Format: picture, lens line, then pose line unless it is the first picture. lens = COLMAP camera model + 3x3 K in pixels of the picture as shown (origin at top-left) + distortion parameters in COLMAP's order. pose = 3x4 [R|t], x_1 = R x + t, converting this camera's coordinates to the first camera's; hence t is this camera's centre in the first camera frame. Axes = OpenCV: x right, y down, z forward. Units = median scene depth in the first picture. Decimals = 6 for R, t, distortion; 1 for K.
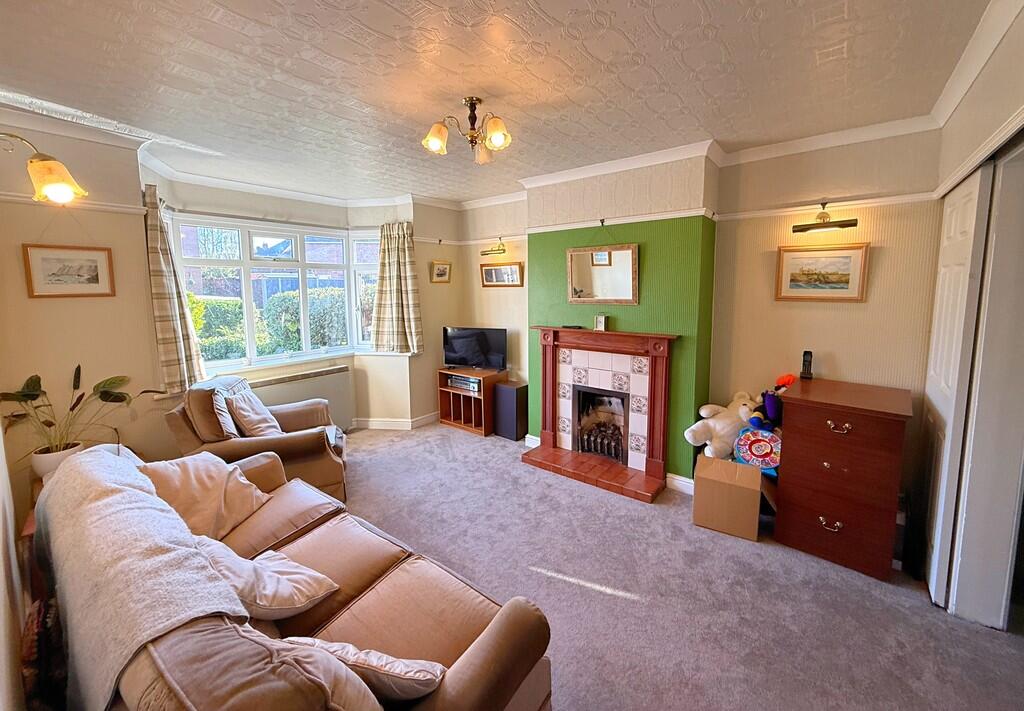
lens RADIAL K [[399.6, 0, 512.6], [0, 399.6, 327.5], [0, 0, 1]] dist [-0.000668, -0.000032]
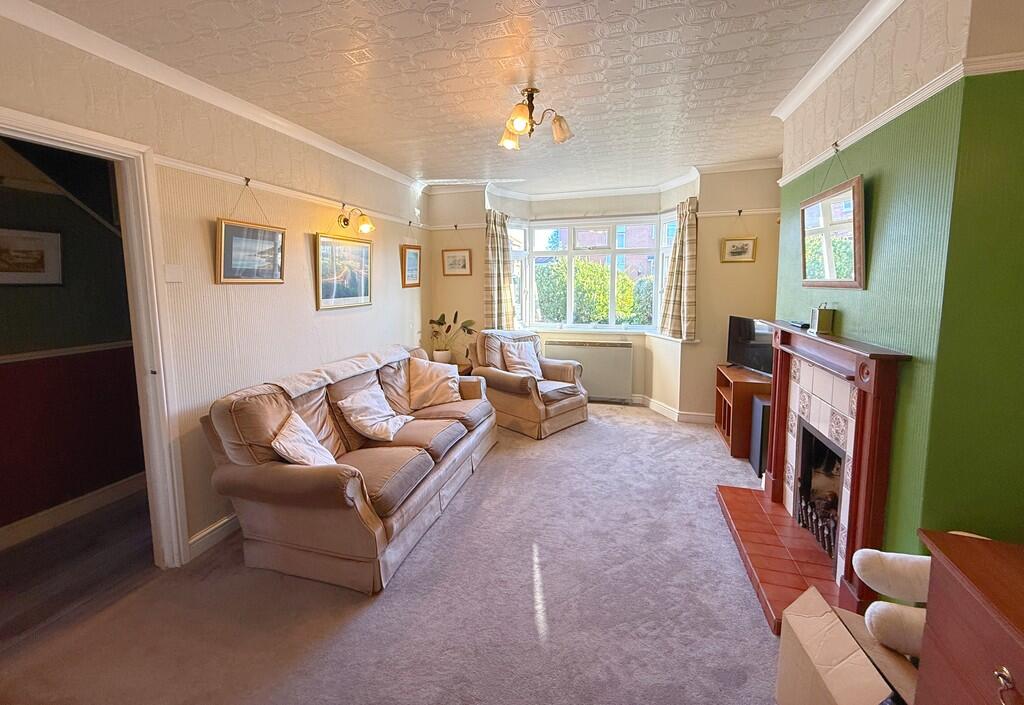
lens RADIAL K [[407.9, 0, 510.3], [0, 407.9, 318.6], [0, 0, 1]] dist [0.000356, 0.000039]
pose [[0.384509, 0.090796, -0.918645, 0.526163], [-0.087929, 0.994229, 0.061462, -0.008915], [0.918924, 0.057143, 0.390274, 0.299871]]
